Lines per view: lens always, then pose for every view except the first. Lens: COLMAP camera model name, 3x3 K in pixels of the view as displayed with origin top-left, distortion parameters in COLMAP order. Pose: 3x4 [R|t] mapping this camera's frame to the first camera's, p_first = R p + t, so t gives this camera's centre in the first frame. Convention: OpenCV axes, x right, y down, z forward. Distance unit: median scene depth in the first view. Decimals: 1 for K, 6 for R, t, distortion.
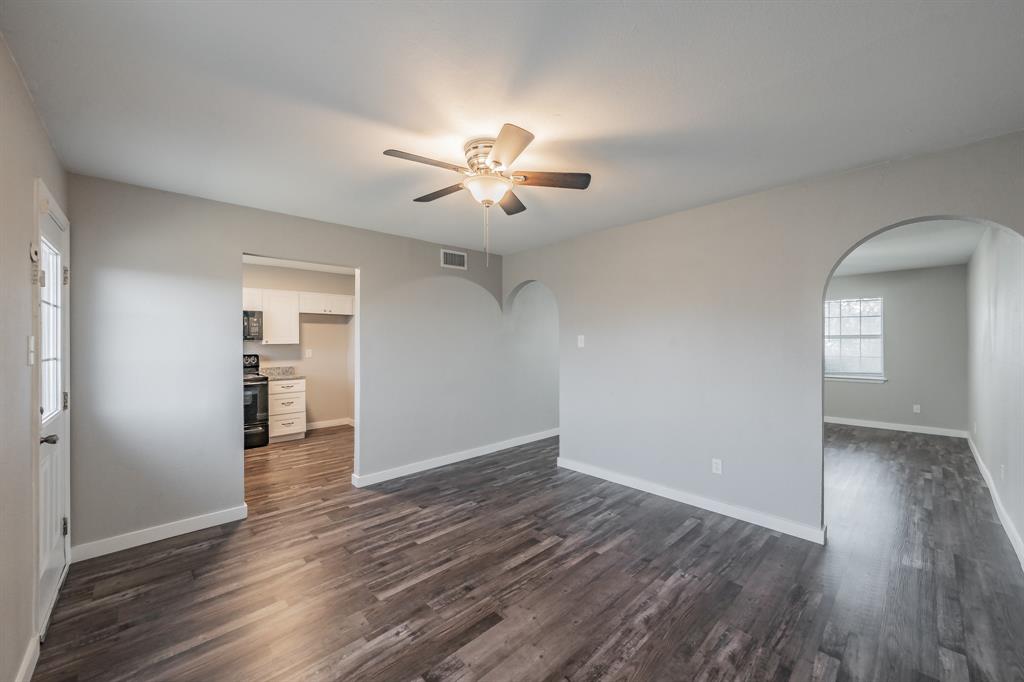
lens RADIAL K [[391.6, 0, 512.0], [0, 391.6, 334.3], [0, 0, 1]] dist [0.002041, 0.000074]
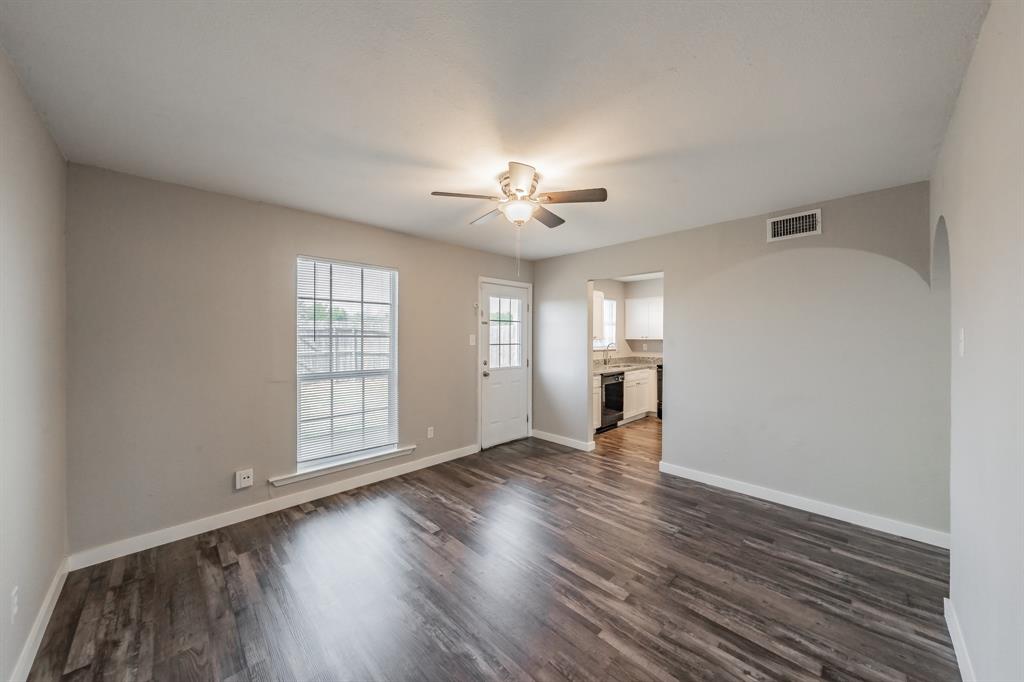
lens RADIAL K [[355.9, 0, 512.8], [0, 355.9, 335.2], [0, 0, 1]] dist [0.000338, 0.000022]
pose [[0.022830, 0.000780, -0.999739, 0.784271], [0.010855, 0.999941, 0.001028, 0.005781], [0.999680, -0.010875, 0.022820, 0.746520]]
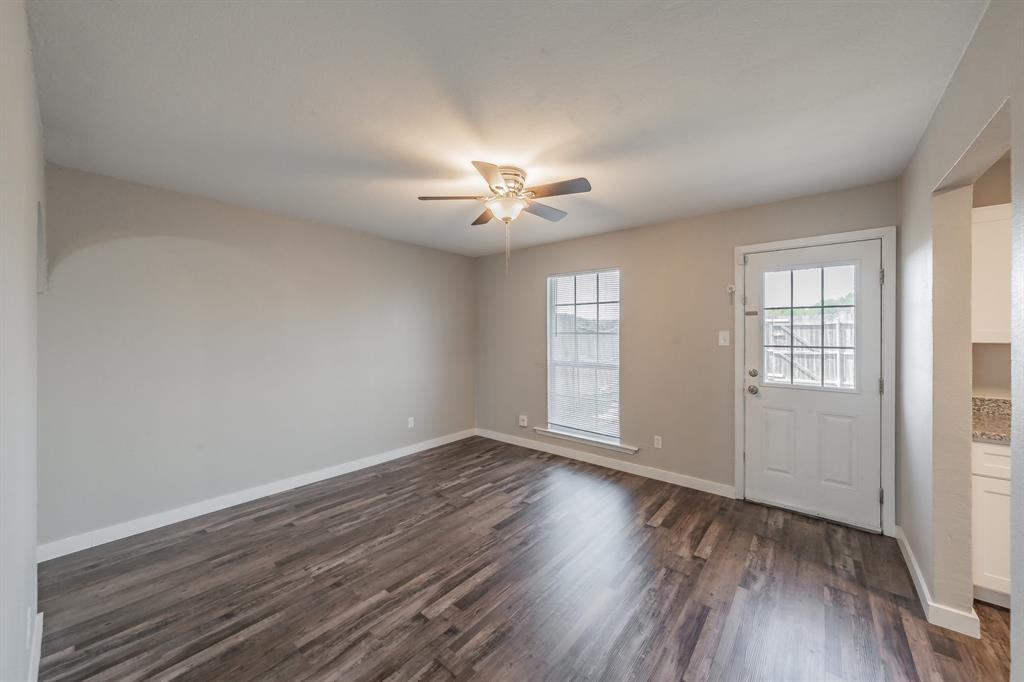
lens RADIAL K [[365.5, 0, 523.0], [0, 365.5, 337.9], [0, 0, 1]] dist [-0.001245, -0.000052]
pose [[-0.989759, 0.006382, -0.142607, 0.036275], [0.005943, 0.999976, 0.003503, 0.016054], [0.142626, 0.002619, -0.989773, 1.626236]]
